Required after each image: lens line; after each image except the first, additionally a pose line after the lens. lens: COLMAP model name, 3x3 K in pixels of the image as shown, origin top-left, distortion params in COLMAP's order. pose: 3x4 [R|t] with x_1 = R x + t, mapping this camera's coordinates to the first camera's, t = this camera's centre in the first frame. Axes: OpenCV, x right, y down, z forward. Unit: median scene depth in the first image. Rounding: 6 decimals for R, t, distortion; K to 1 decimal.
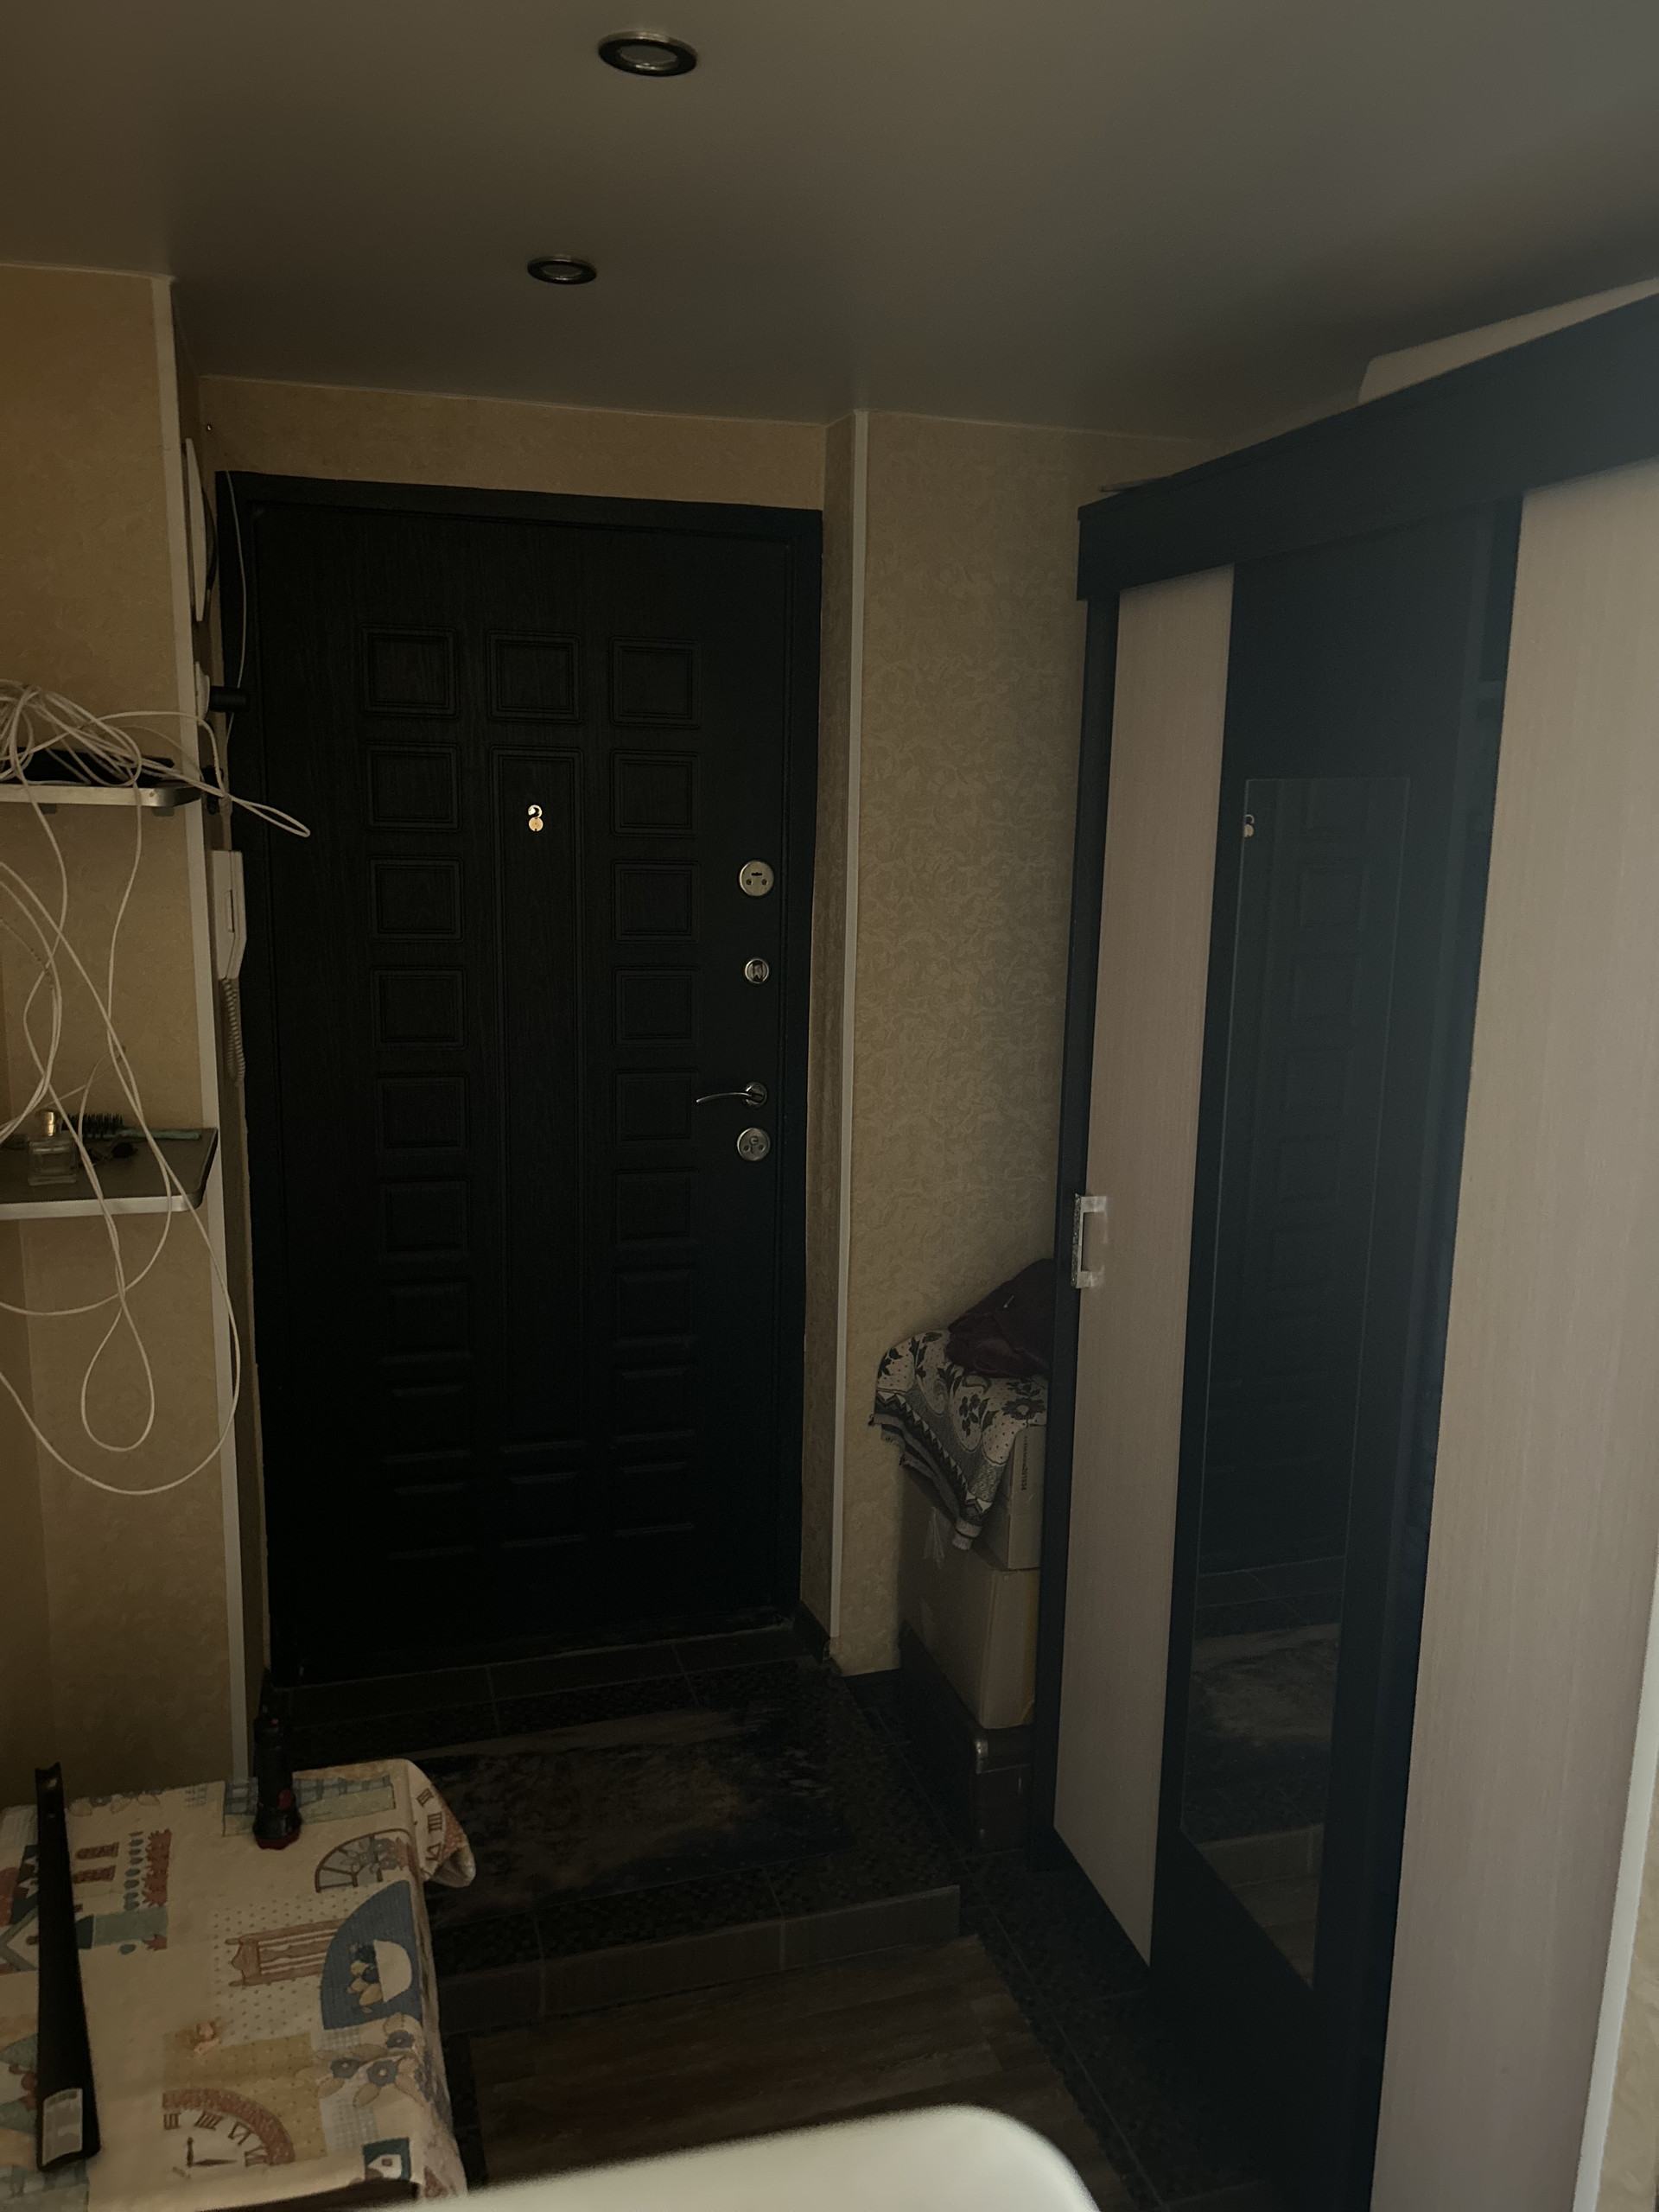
lens RADIAL K [[1657.2, 0, 839.5], [0, 1657.2, 1095.2], [0, 0, 1]] dist [0.060136, -0.061739]
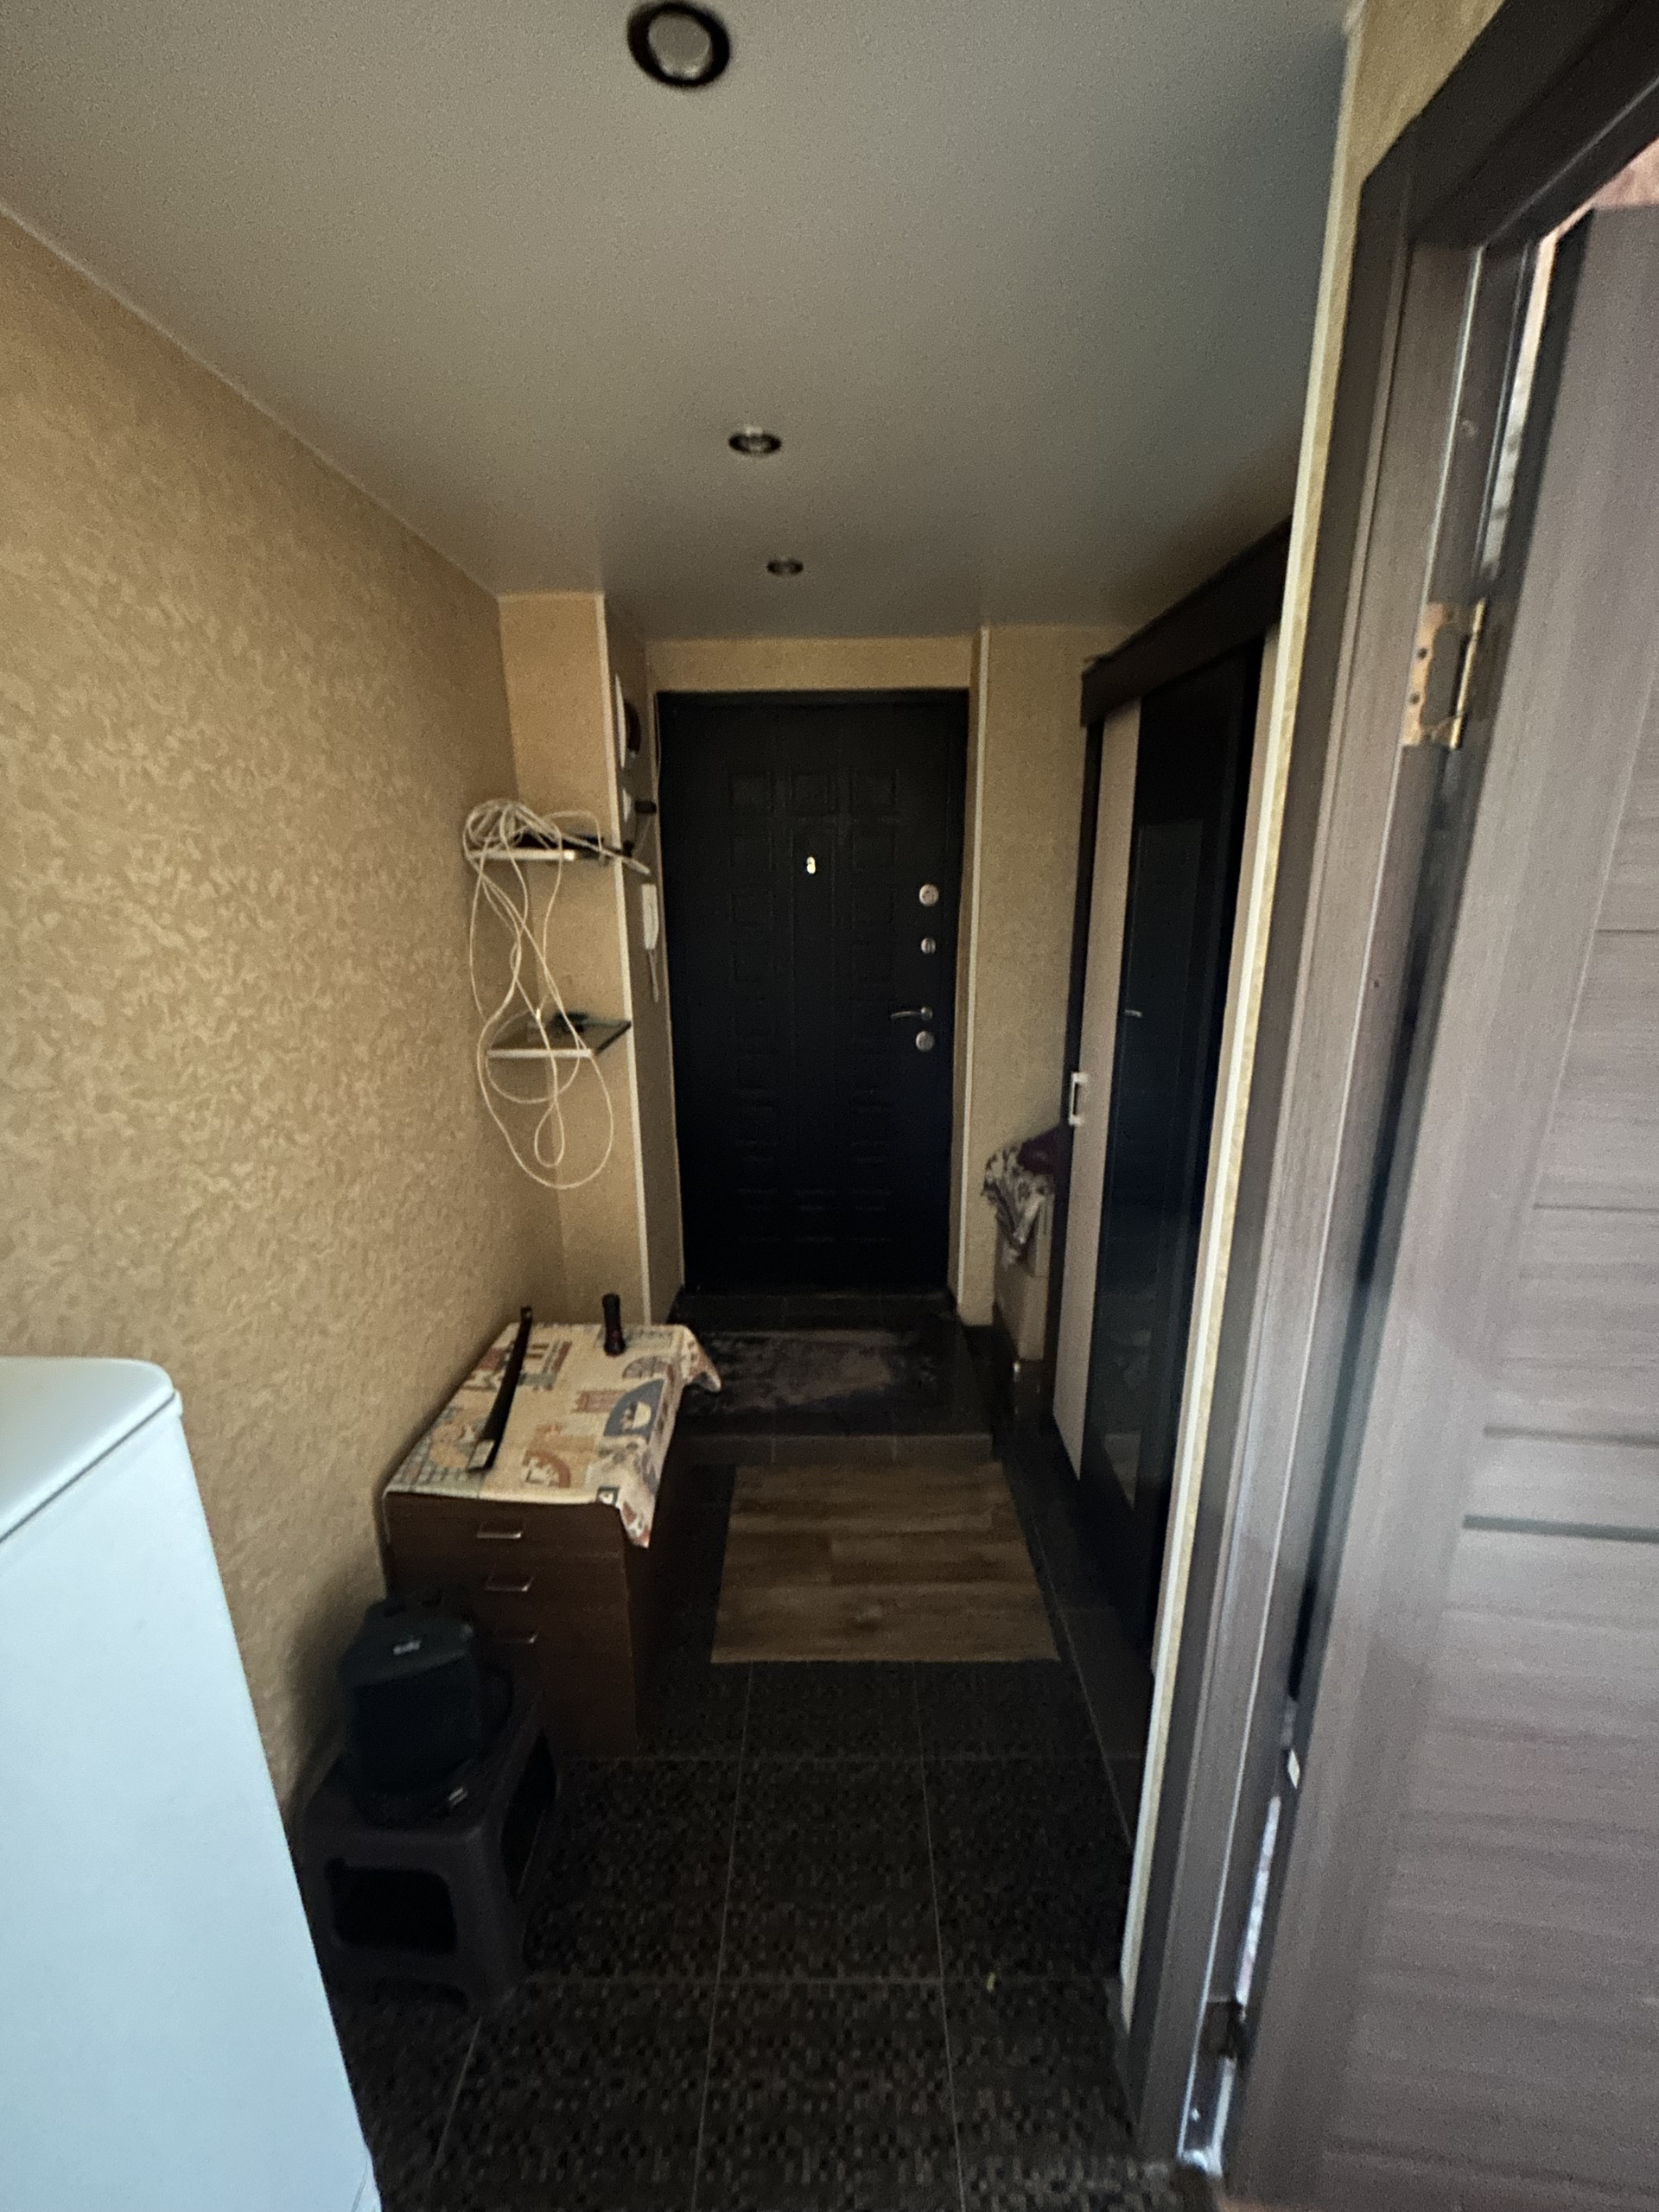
lens RADIAL K [[888.6, 0, 830.9], [0, 888.6, 1091.1], [0, 0, 1]] dist [-0.004426, -0.000134]
pose [[0.959047, 0.048516, -0.279062, 0.188784], [-0.027638, 0.996549, 0.078270, 0.015065], [0.281896, -0.067352, 0.957078, 0.019870]]
